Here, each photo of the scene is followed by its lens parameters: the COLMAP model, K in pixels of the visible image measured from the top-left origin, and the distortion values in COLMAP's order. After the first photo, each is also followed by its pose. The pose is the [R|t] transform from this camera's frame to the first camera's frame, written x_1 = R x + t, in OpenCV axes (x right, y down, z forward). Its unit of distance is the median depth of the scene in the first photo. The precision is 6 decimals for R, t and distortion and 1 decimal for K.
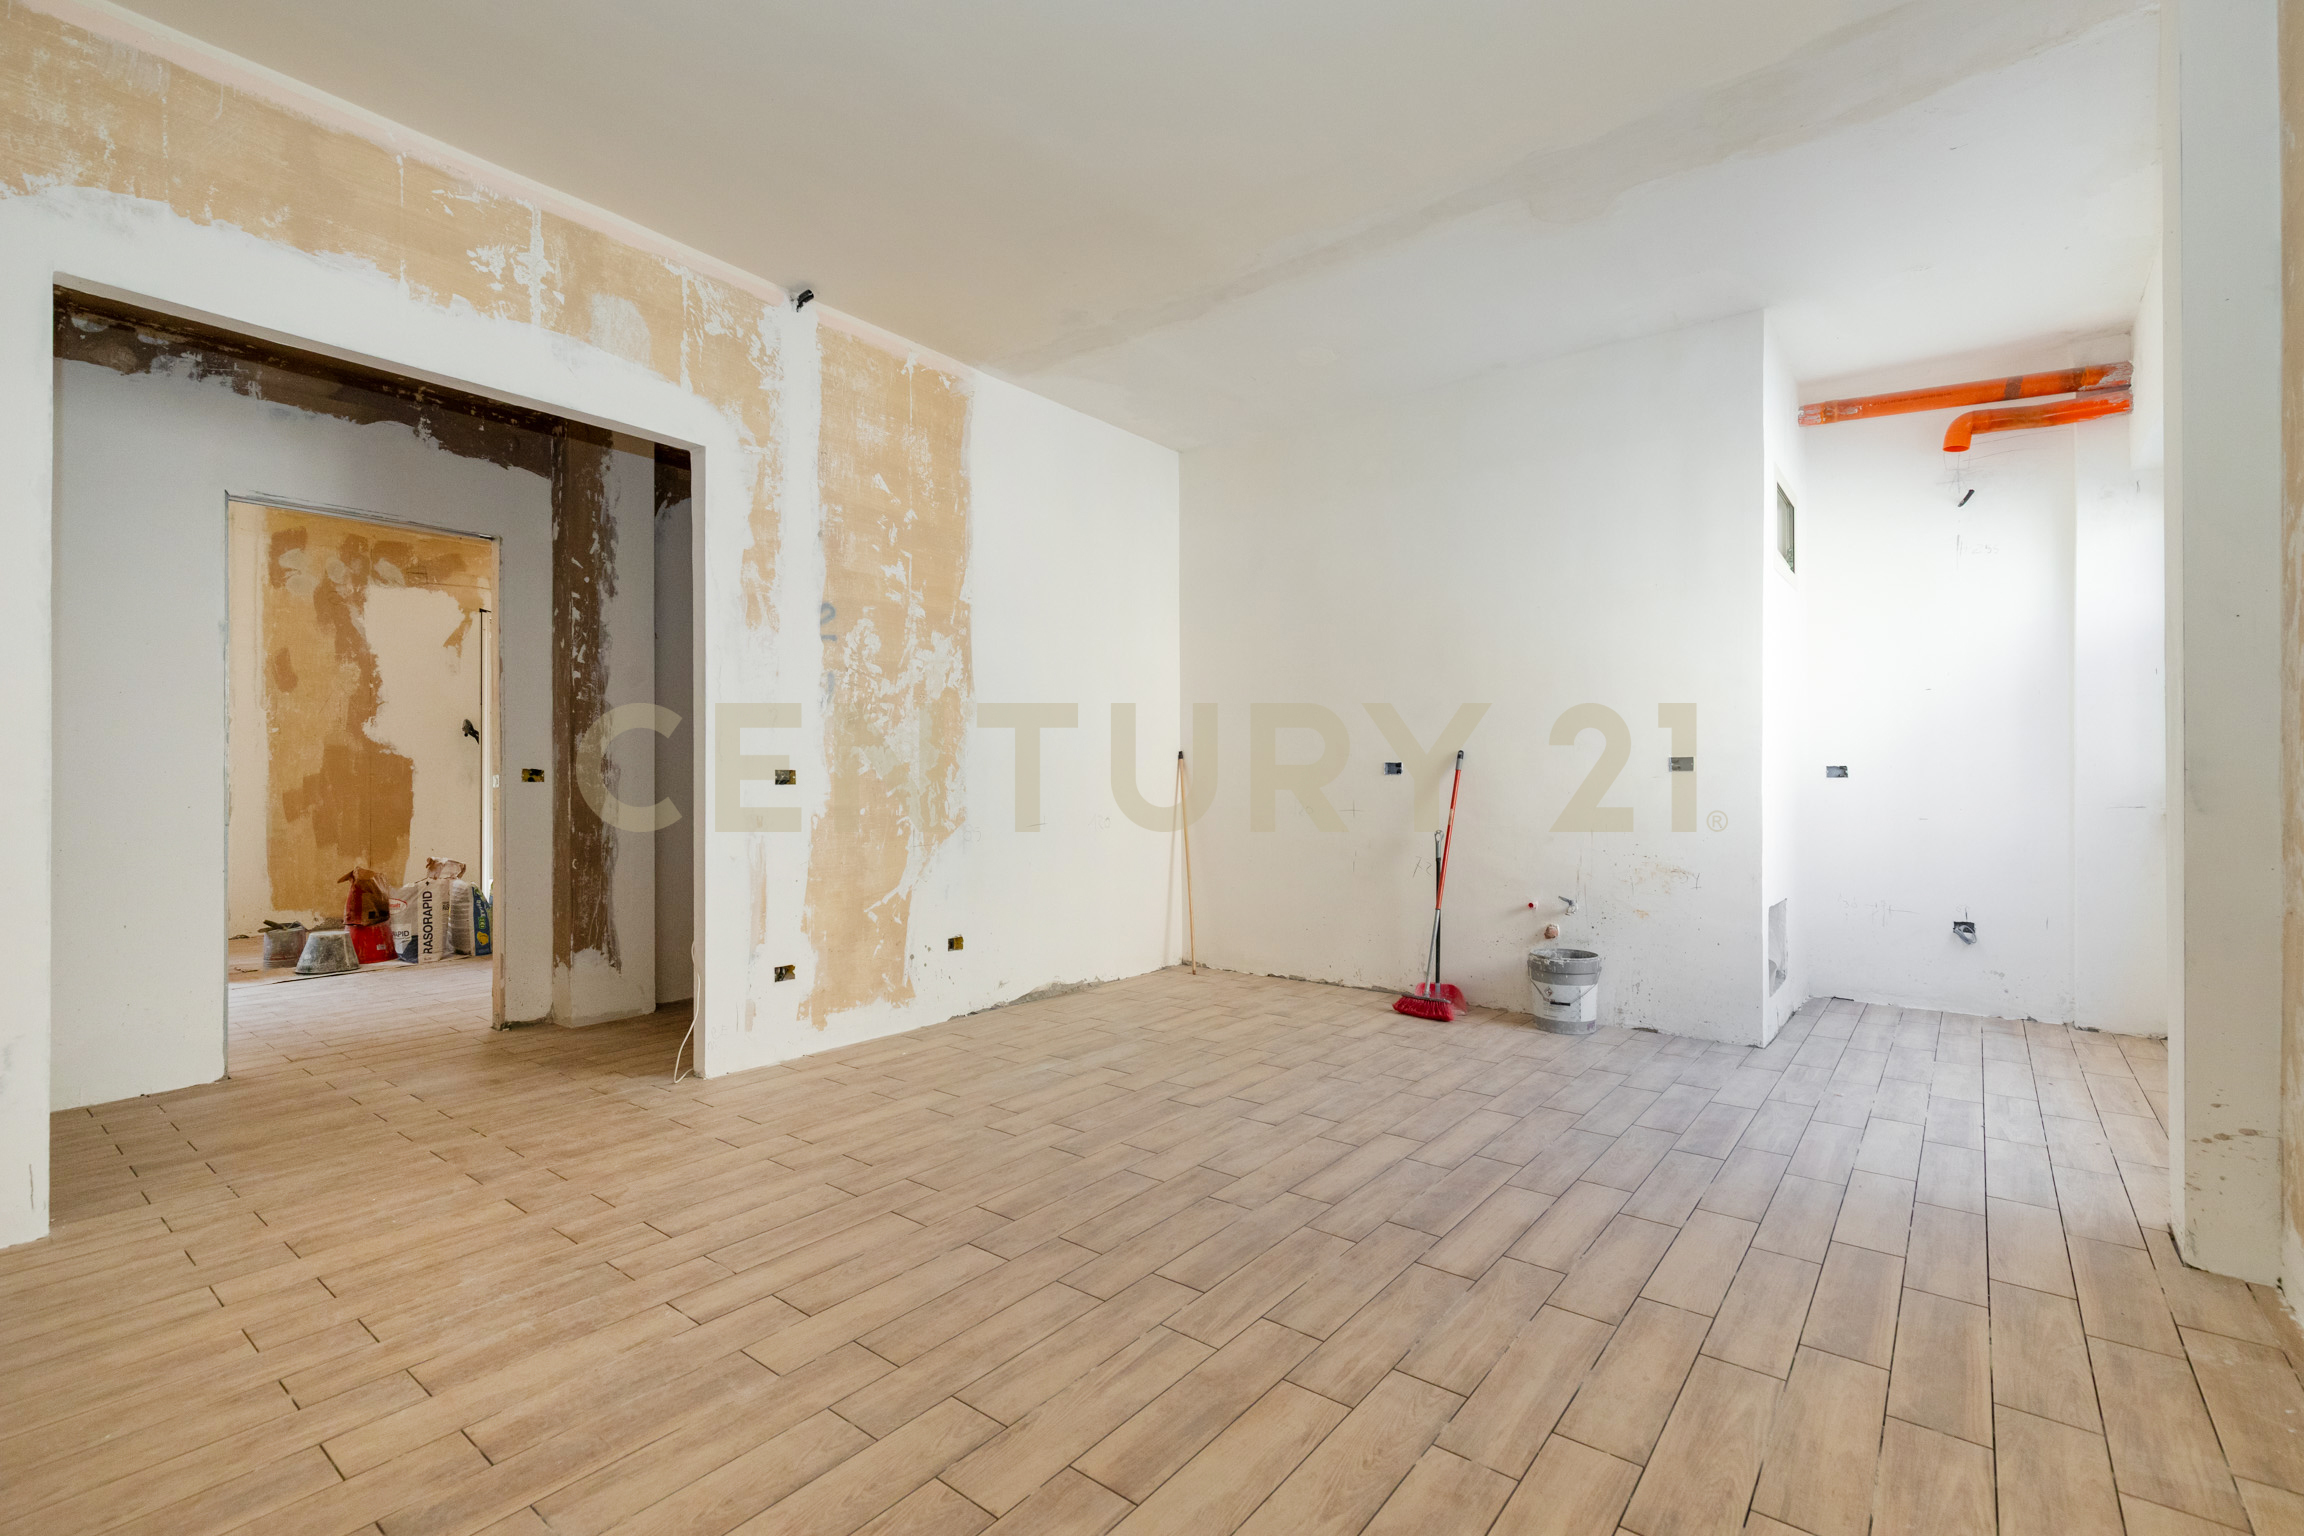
lens RADIAL K [[1049.5, 0, 1164.6], [0, 1049.5, 774.0], [0, 0, 1]] dist [0.009637, -0.002850]
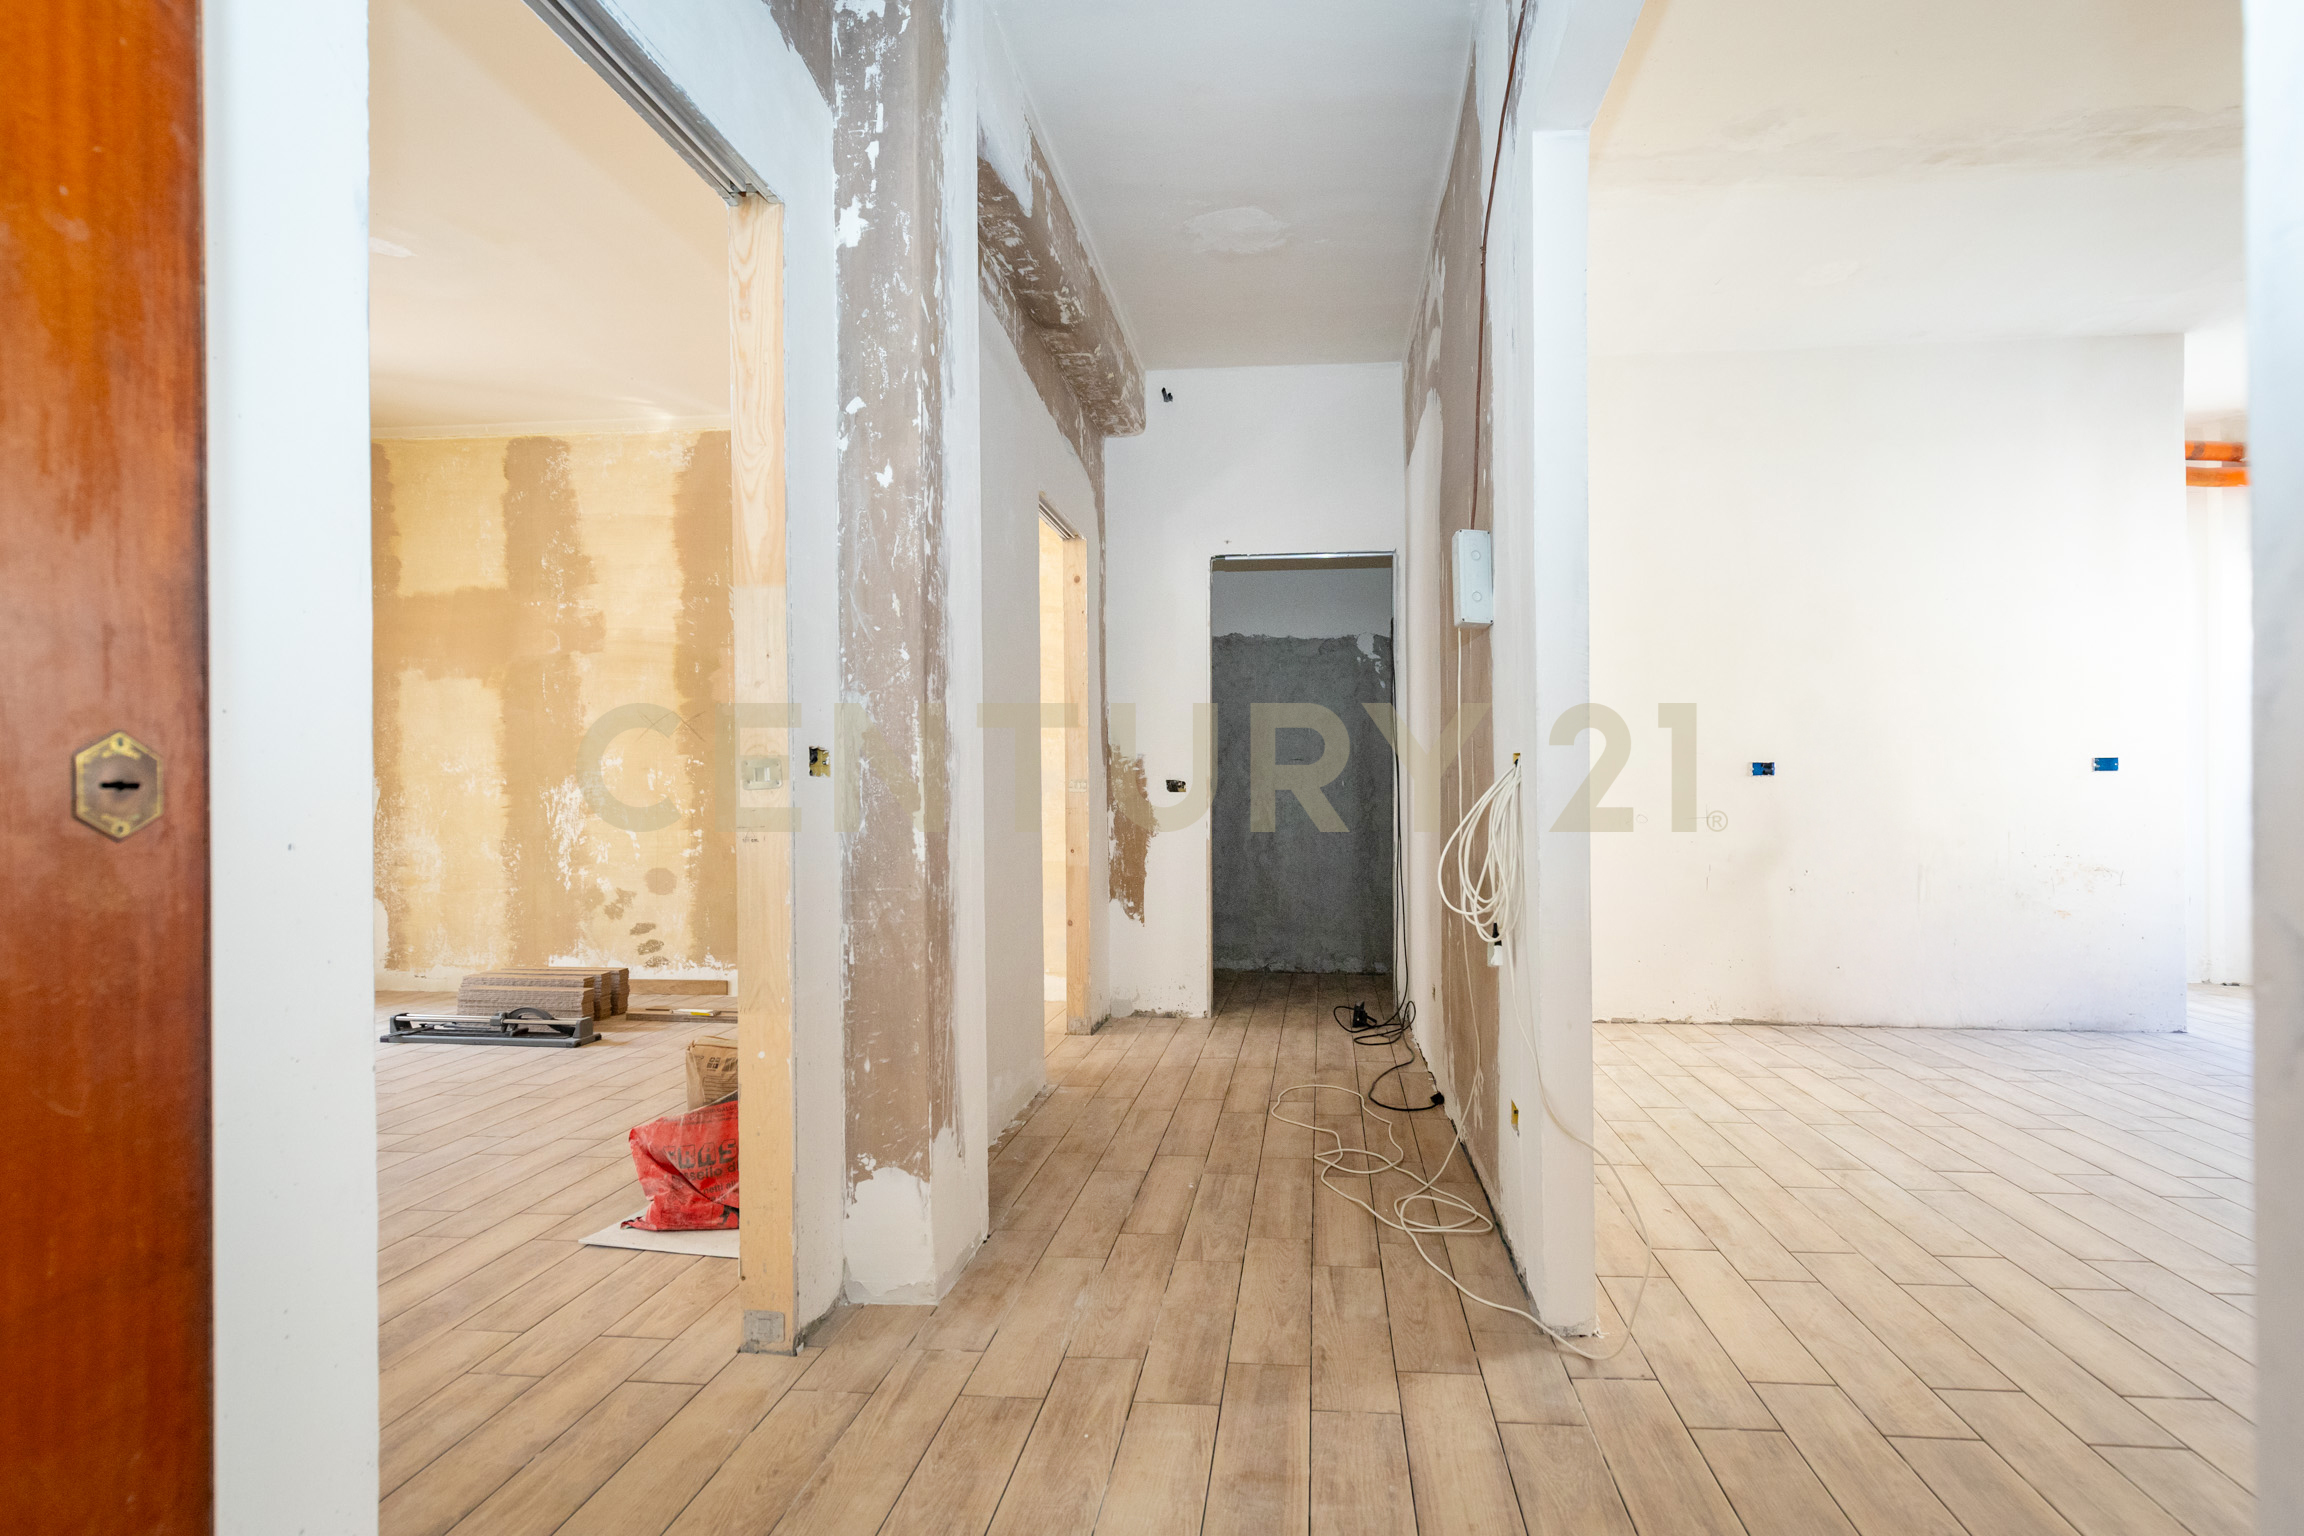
lens RADIAL K [[1120.0, 0, 1152.0], [0, 1120.0, 776.3], [0, 0, 1]] dist [0.005033, 0.001623]
pose [[0.825067, 0.005497, 0.565008, -0.889050], [-0.006304, 0.999980, -0.000523, 0.008792], [-0.565000, -0.003130, 0.825085, 0.620524]]
